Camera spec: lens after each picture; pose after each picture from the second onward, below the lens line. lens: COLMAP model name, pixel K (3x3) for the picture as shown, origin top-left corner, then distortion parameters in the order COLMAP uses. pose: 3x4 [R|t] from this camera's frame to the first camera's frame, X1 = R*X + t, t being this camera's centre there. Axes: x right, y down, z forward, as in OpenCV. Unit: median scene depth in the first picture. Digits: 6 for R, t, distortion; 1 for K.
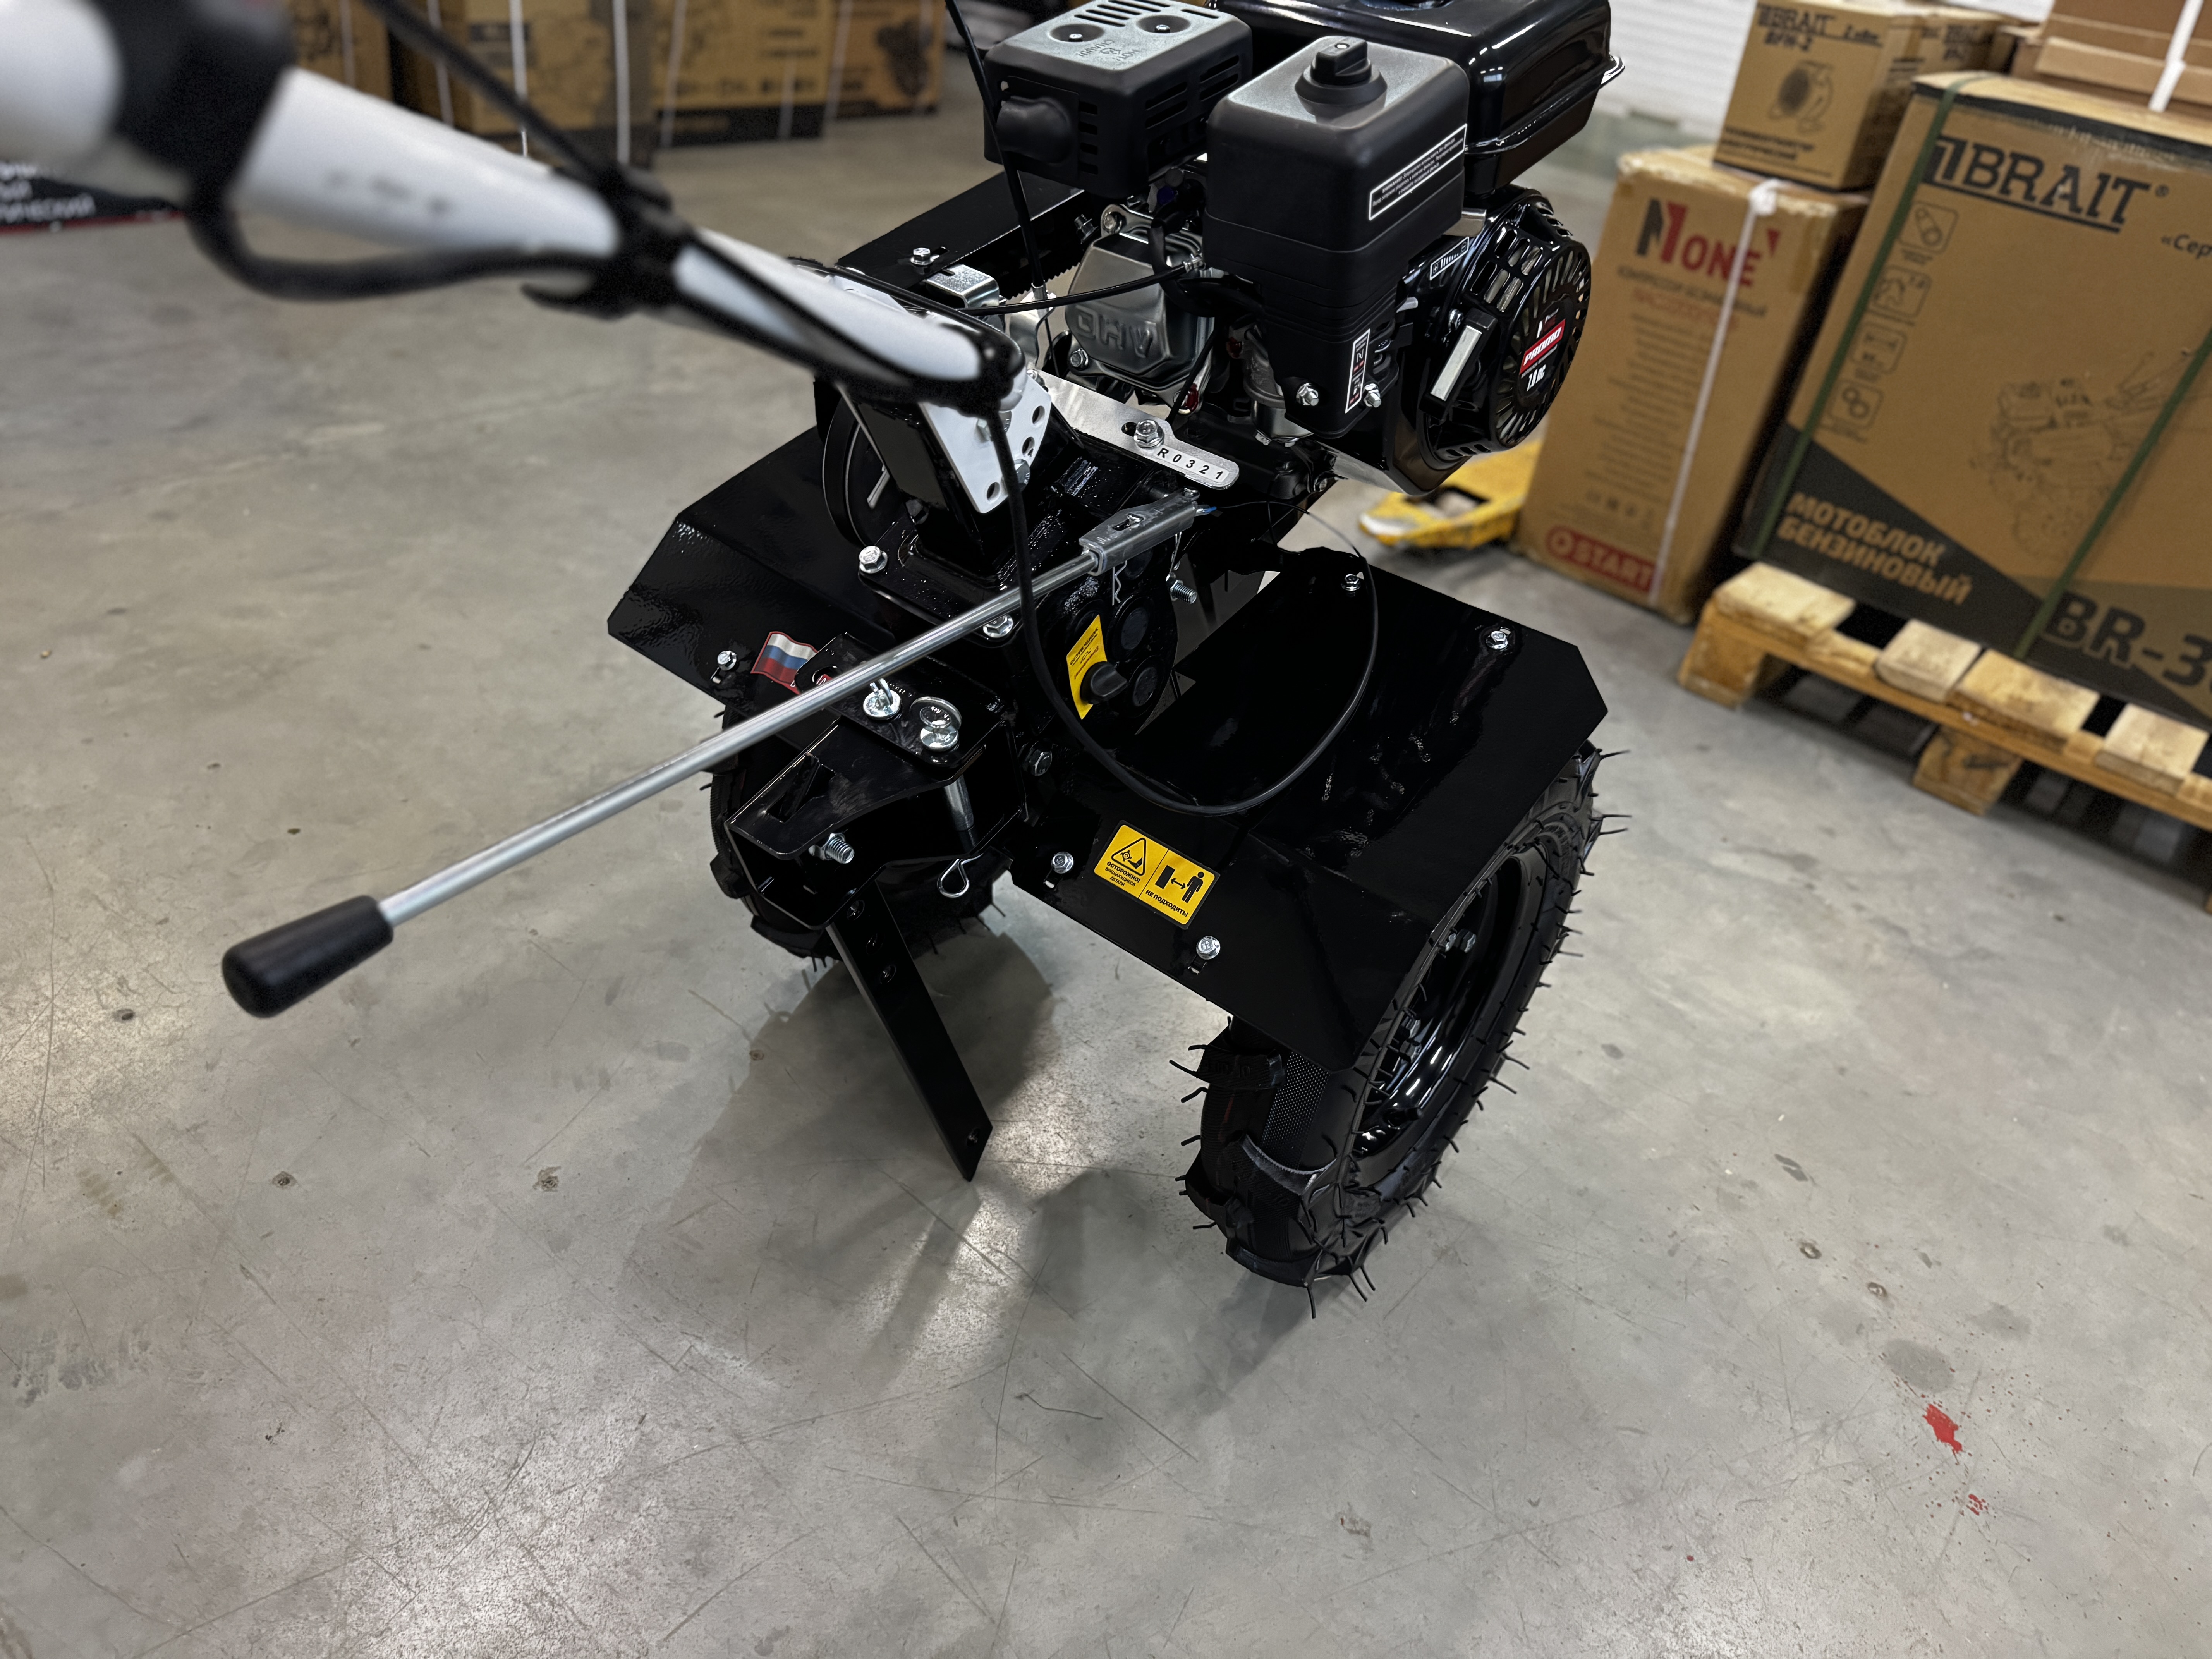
lens RADIAL K [[1564.8, 0, 1115.7], [0, 1564.8, 819.4], [0, 0, 1]] dist [0.006242, -0.023114]
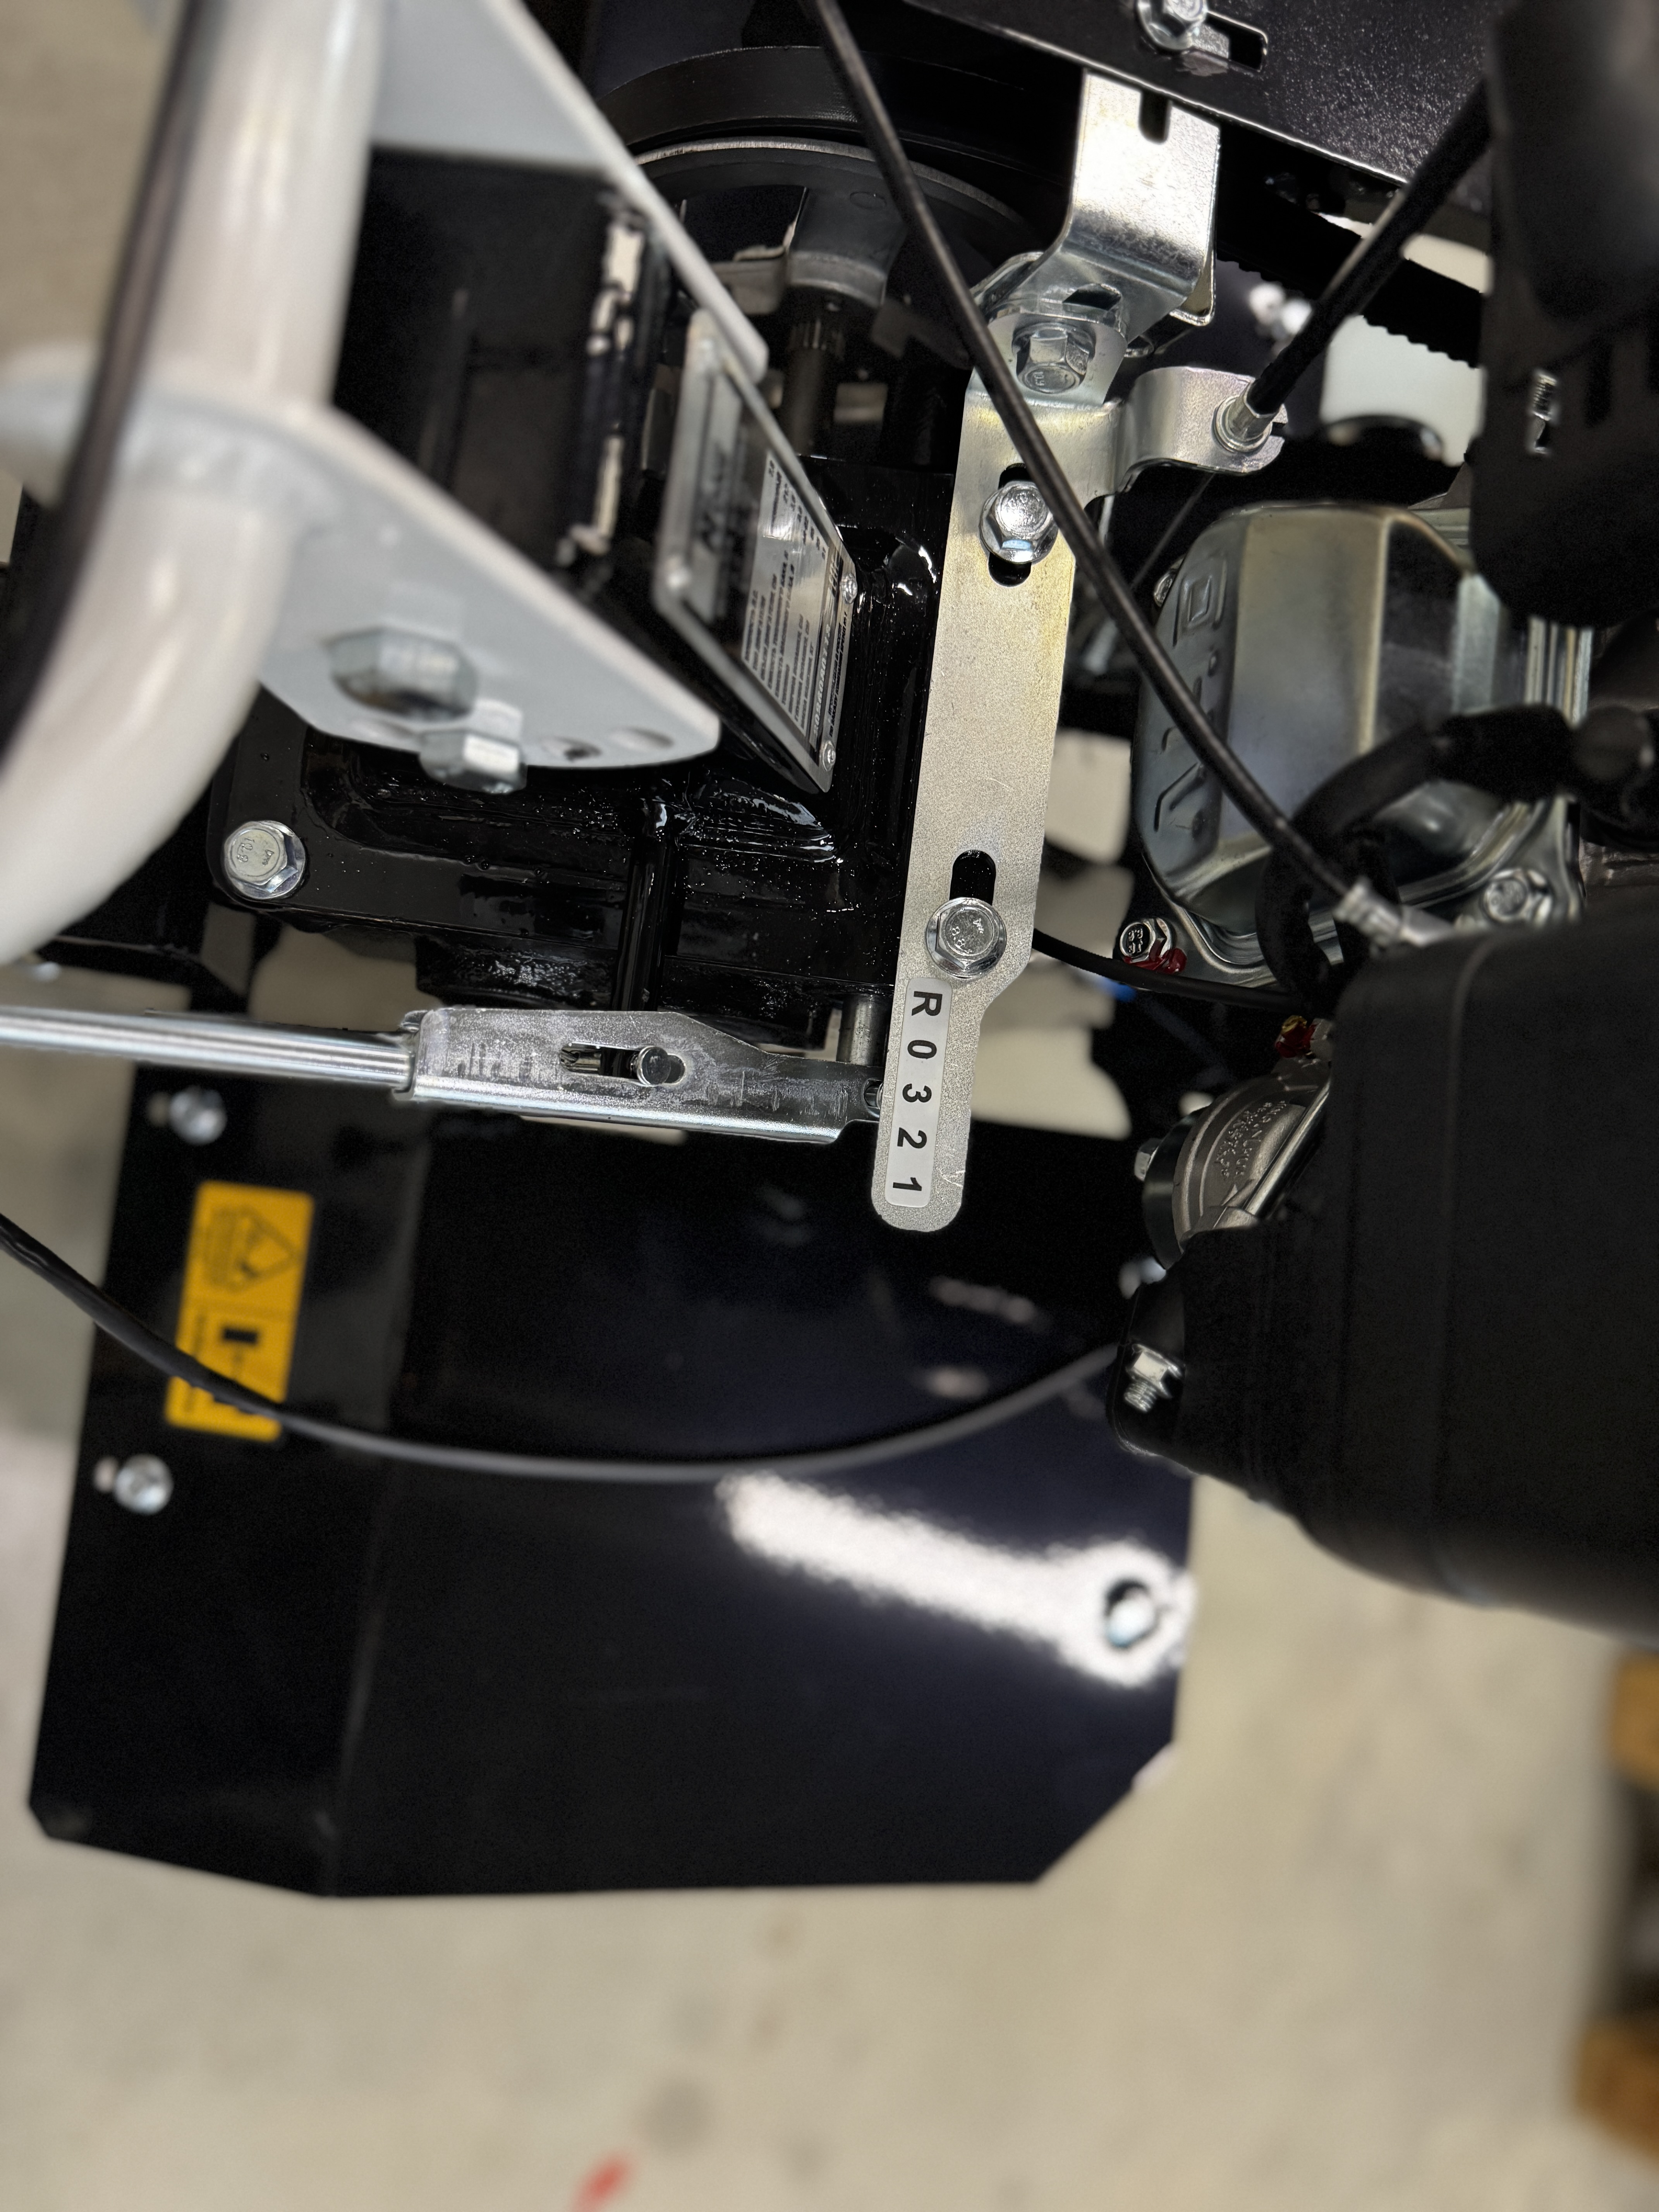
lens RADIAL K [[1564.8, 0, 831.2], [0, 1564.8, 1118.8], [0, 0, 1]] dist [0.006242, -0.023114]
pose [[0.476892, 0.868618, 0.134452, -0.002281], [-0.808068, 0.373082, 0.455889, -0.166315], [0.345832, -0.326056, 0.879823, 0.299267]]
